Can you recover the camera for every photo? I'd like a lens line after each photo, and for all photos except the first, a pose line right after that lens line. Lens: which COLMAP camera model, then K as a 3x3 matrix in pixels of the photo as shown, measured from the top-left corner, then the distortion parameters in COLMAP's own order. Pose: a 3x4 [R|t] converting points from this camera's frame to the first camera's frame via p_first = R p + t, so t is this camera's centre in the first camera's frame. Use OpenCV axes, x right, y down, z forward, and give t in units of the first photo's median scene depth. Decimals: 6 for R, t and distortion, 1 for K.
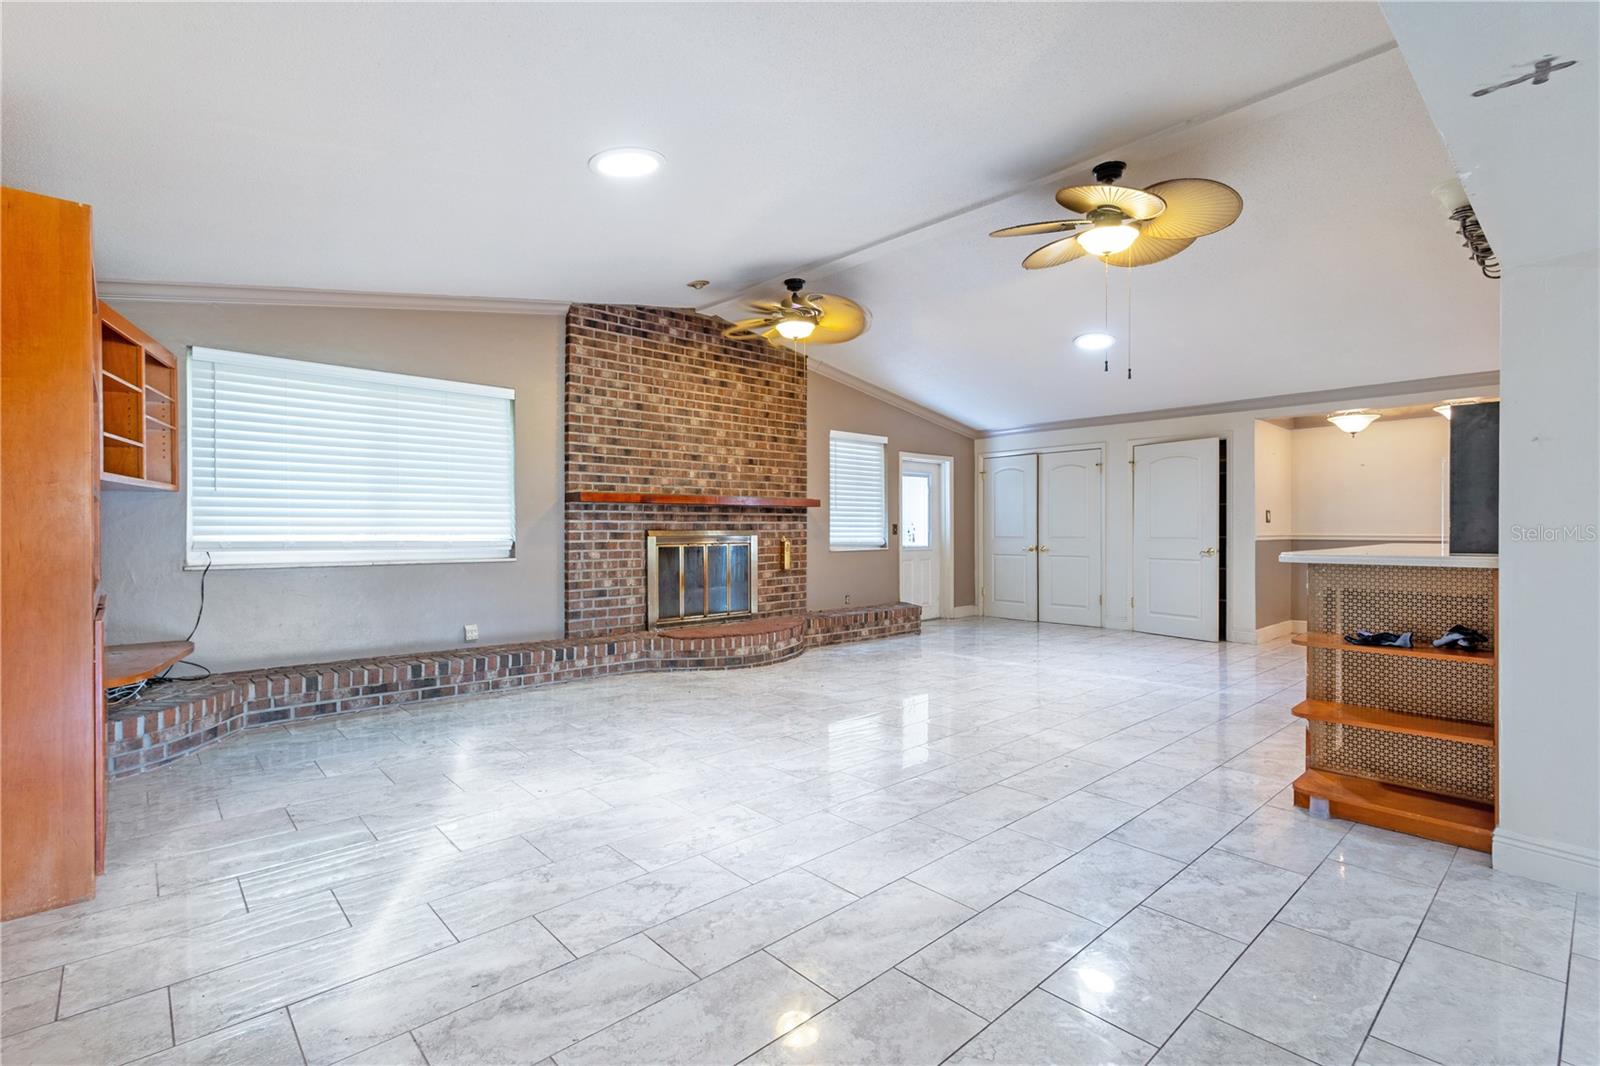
lens RADIAL K [[743.3, 0, 794.3], [0, 743.3, 528.7], [0, 0, 1]] dist [0.009841, -0.001324]
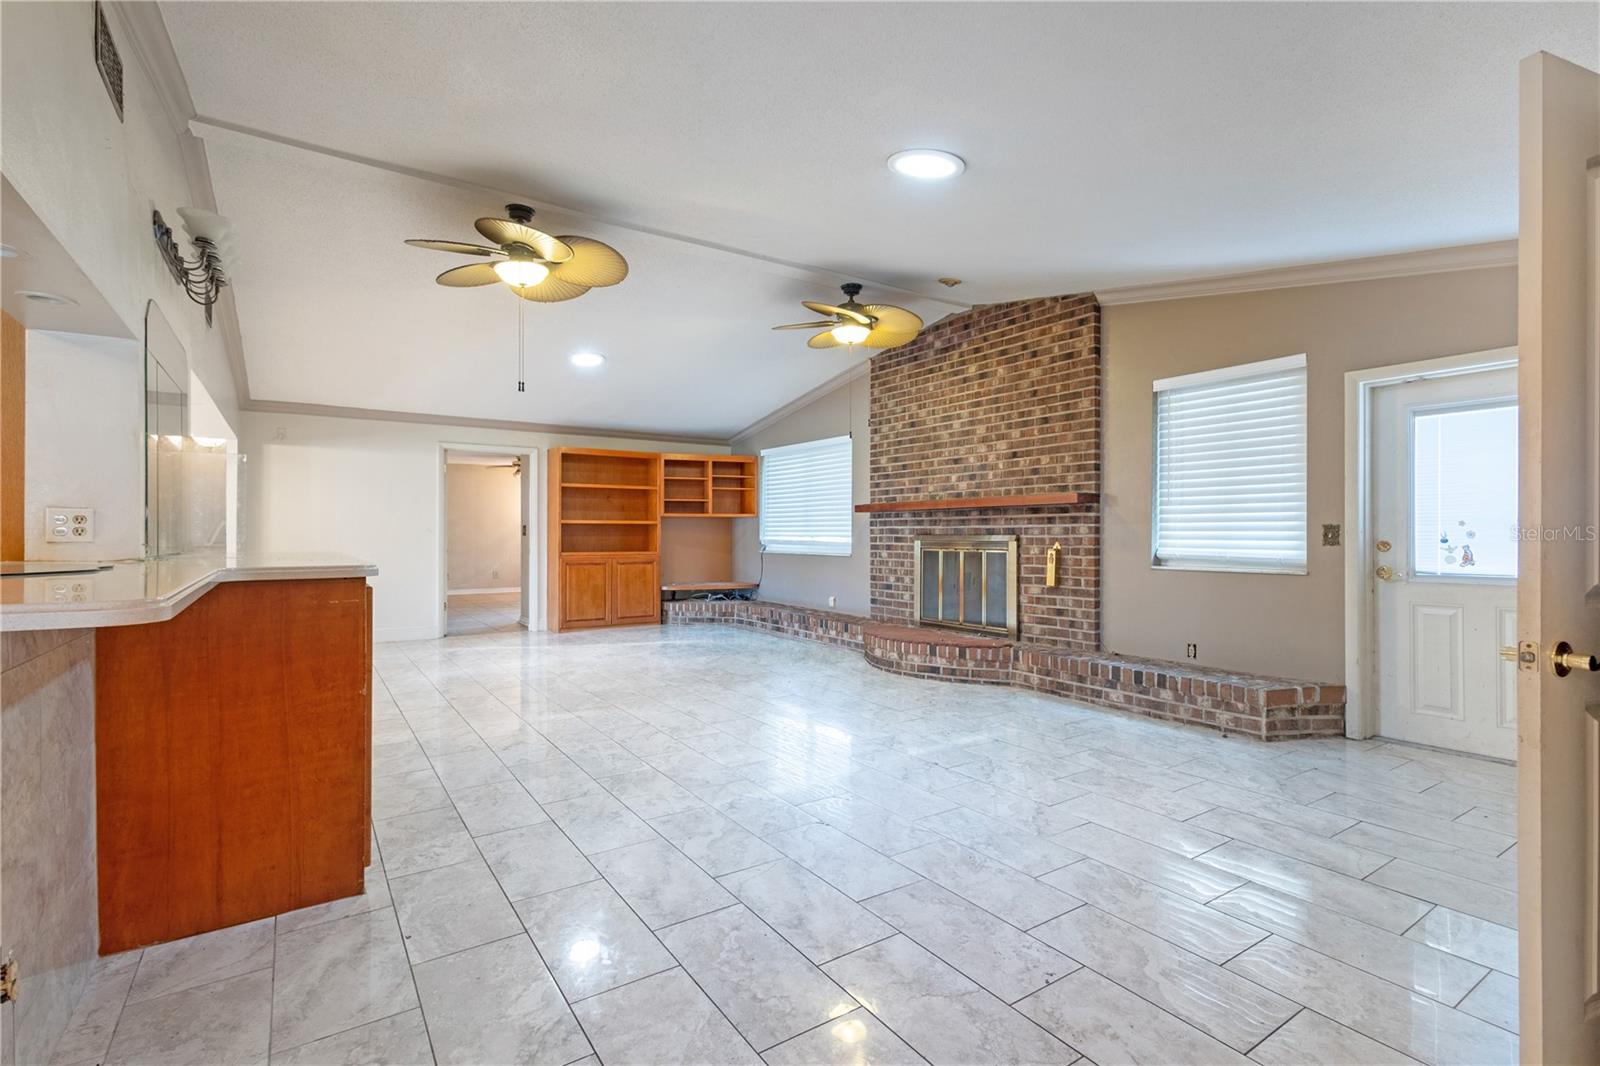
lens RADIAL K [[743.3, 0, 809.9], [0, 743.3, 530.7], [0, 0, 1]] dist [0.009841, -0.001324]
pose [[-0.138256, -0.005381, -0.990382, 0.891323], [-0.002059, 0.999985, -0.005146, 0.001914], [0.990394, 0.001327, -0.138265, 0.968498]]
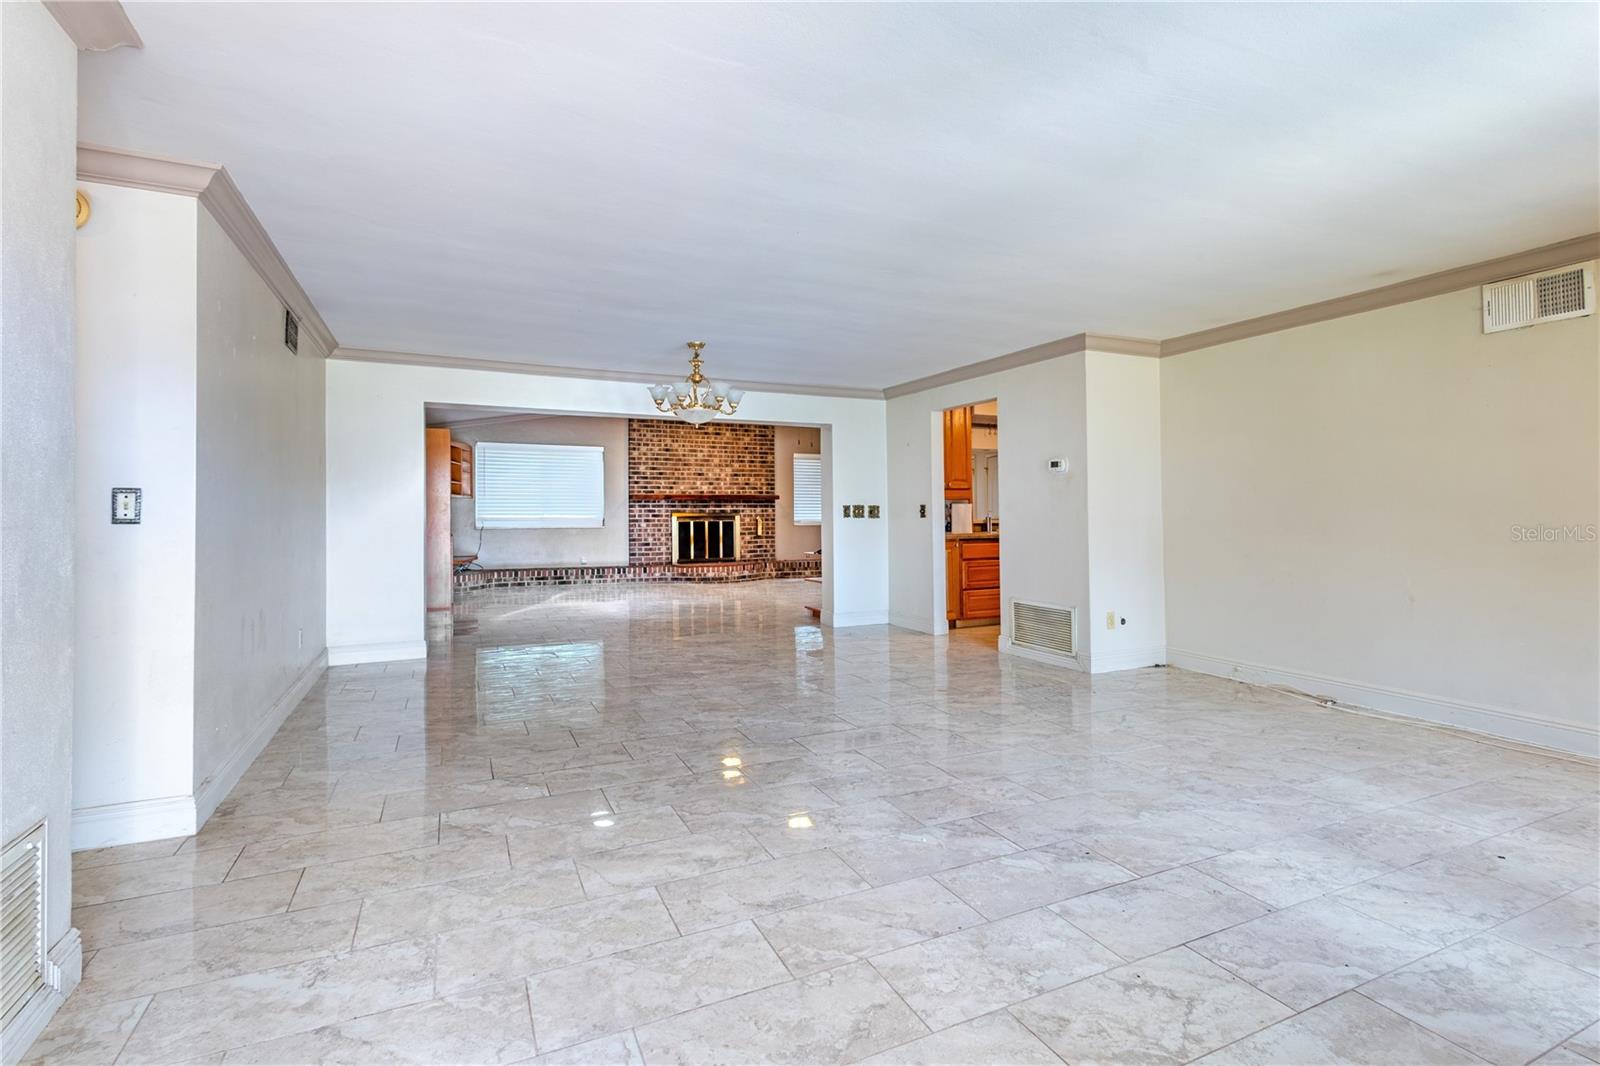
lens RADIAL K [[743.3, 0, 774.7], [0, 743.3, 512.8], [0, 0, 1]] dist [0.009841, -0.001324]
pose [[0.950640, -0.004373, -0.310266, 0.645633], [0.003746, 0.999990, -0.002619, 0.007365], [0.310275, 0.001327, 0.950646, -0.748965]]
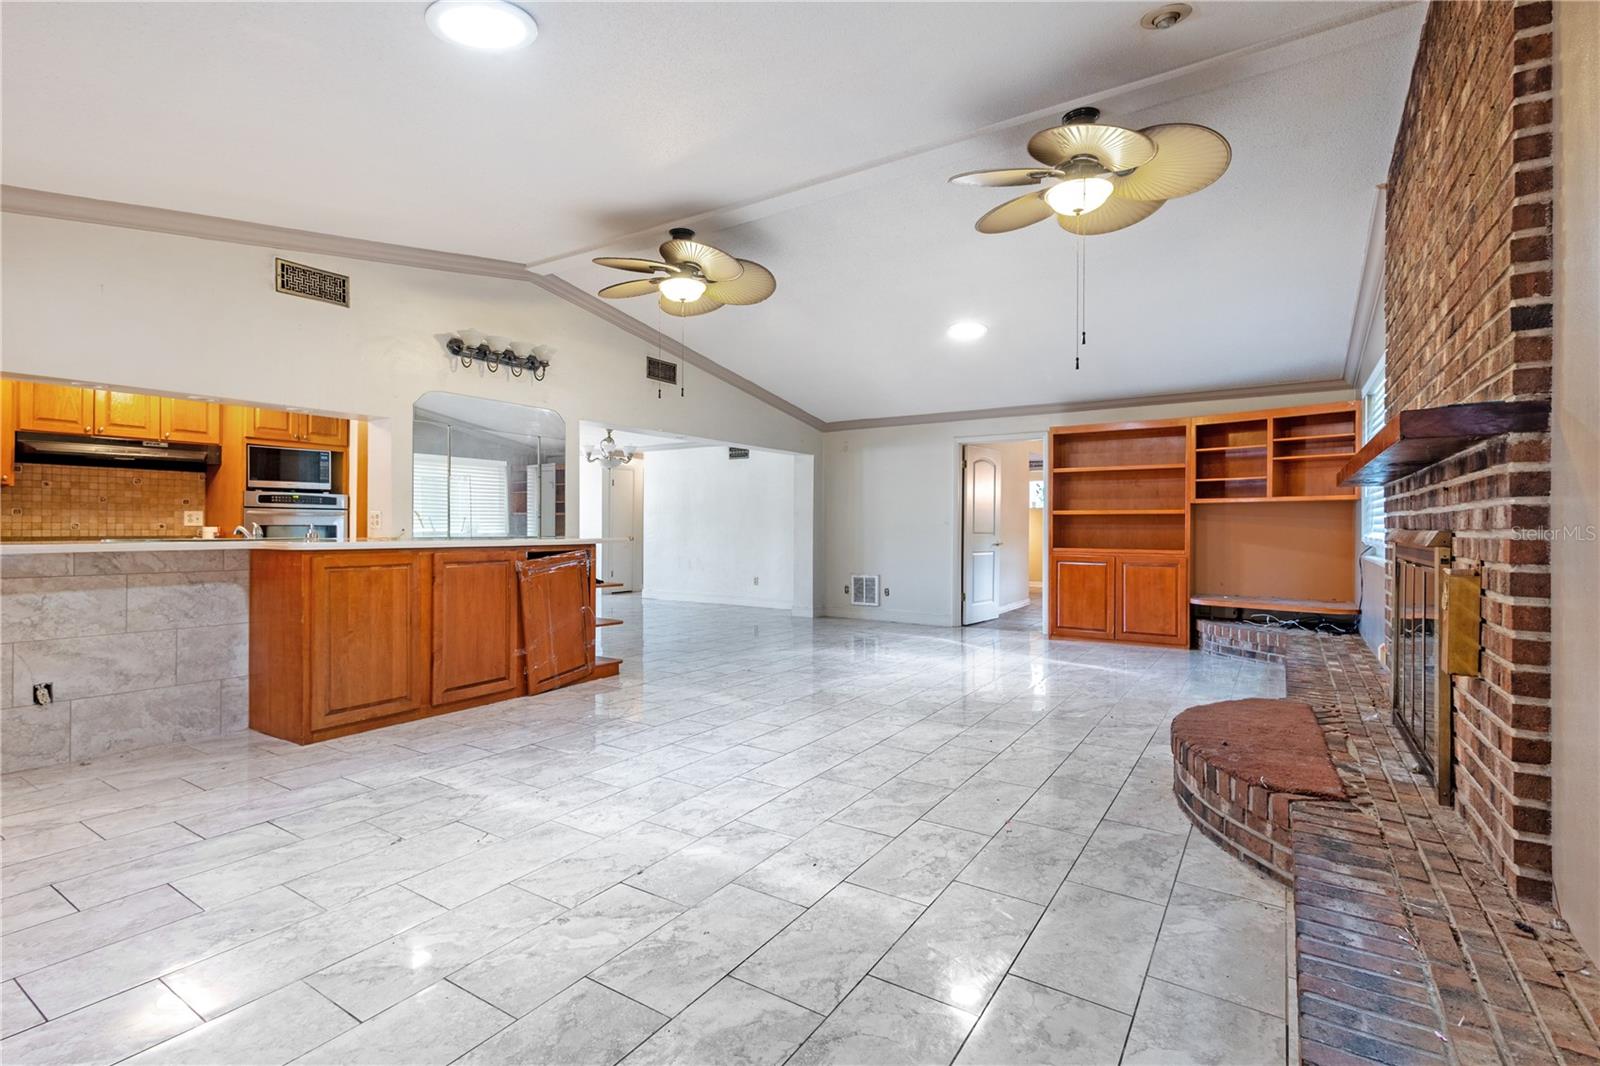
lens RADIAL K [[743.3, 0, 795.5], [0, 743.3, 537.7], [0, 0, 1]] dist [0.009841, -0.001324]
pose [[-0.968659, -0.000077, -0.248393, 0.334810], [-0.004687, 0.999828, 0.017970, -0.000018], [0.248348, 0.018571, -0.968493, 1.365587]]
